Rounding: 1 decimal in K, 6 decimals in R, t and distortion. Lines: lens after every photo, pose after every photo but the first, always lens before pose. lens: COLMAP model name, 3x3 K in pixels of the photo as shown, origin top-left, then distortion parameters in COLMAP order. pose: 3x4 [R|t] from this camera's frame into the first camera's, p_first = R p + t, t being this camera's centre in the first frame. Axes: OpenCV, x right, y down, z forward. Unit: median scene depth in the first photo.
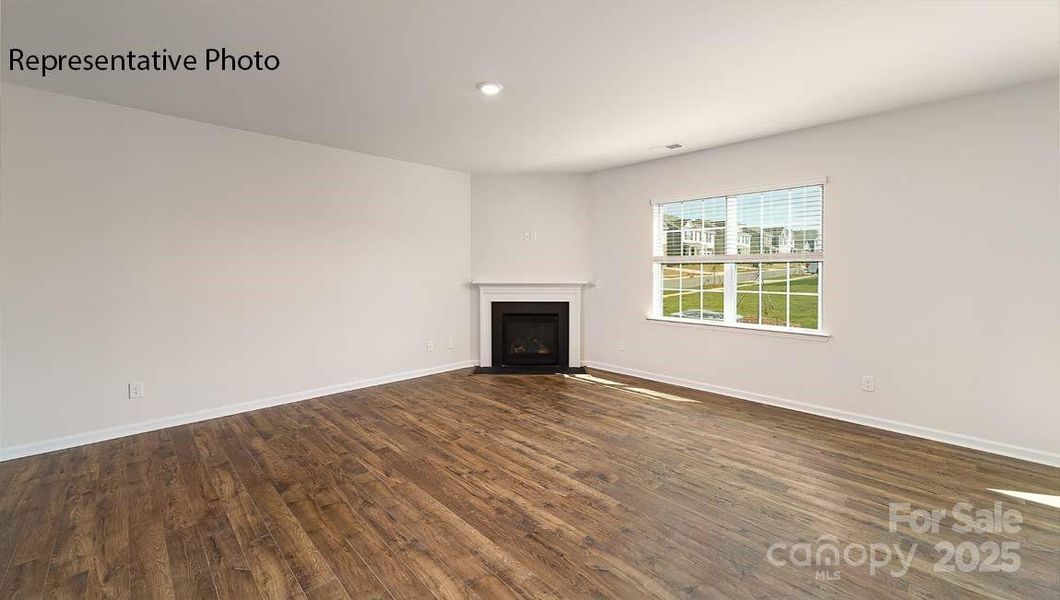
lens RADIAL K [[422.9, 0, 531.2], [0, 422.9, 283.7], [0, 0, 1]] dist [0.009279, 0.000092]
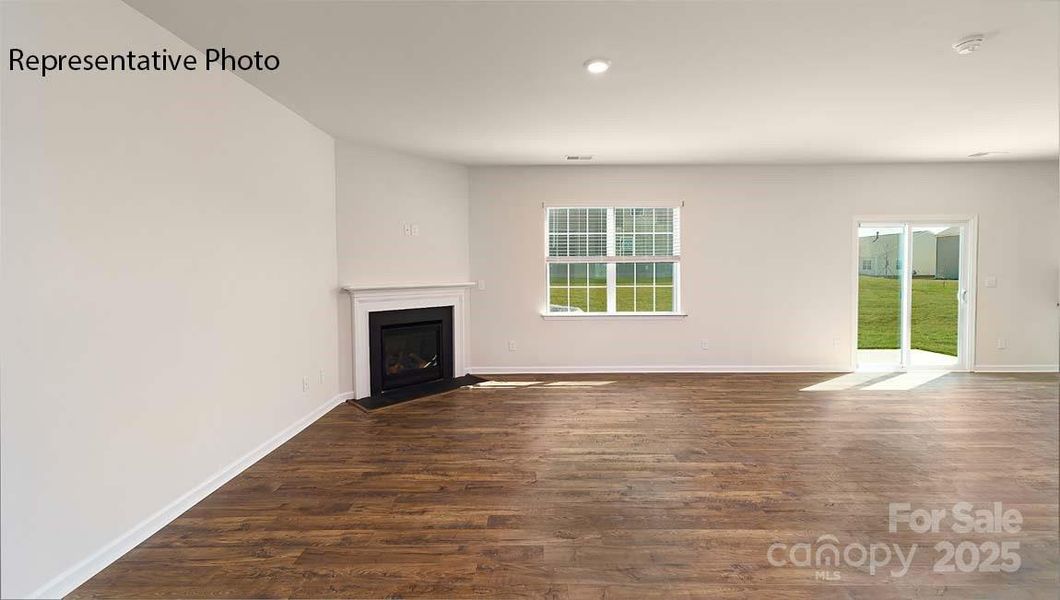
lens RADIAL K [[432.4, 0, 527.9], [0, 432.4, 287.6], [0, 0, 1]] dist [0.009232, 0.000020]
pose [[0.701134, -0.037714, 0.712031, -0.459524], [0.032639, 0.999251, 0.020788, -0.009071], [-0.712282, 0.008665, 0.701840, 0.246818]]
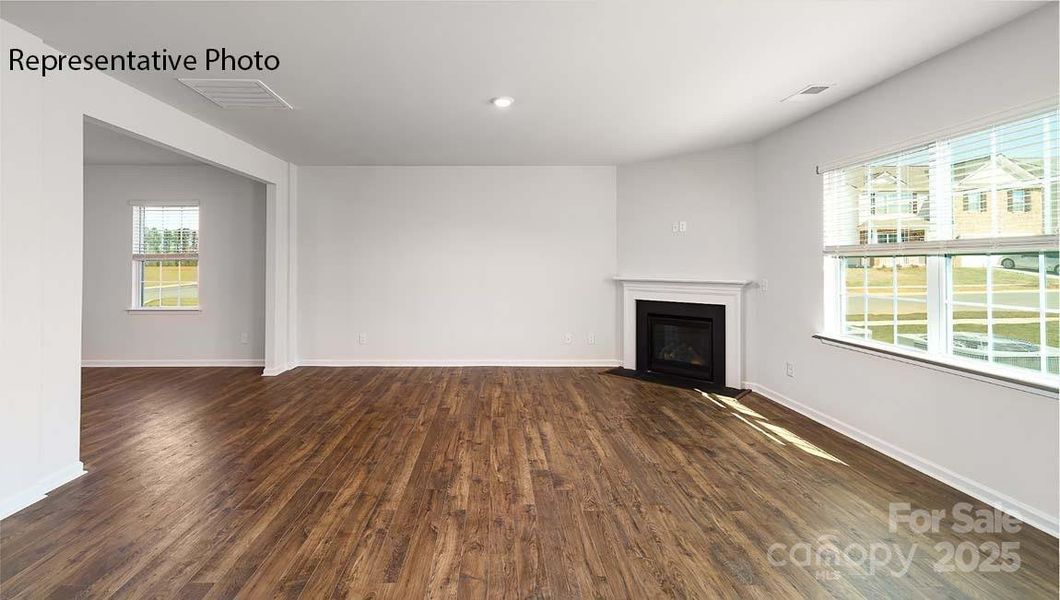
lens RADIAL K [[444.3, 0, 488.4], [0, 444.3, 267.8], [0, 0, 1]] dist [-0.001170, 0.000127]
pose [[0.710233, 0.004955, -0.703949, 0.369677], [-0.024222, 0.999555, -0.017403, -0.002345], [0.703550, 0.029411, 0.710037, 0.082549]]
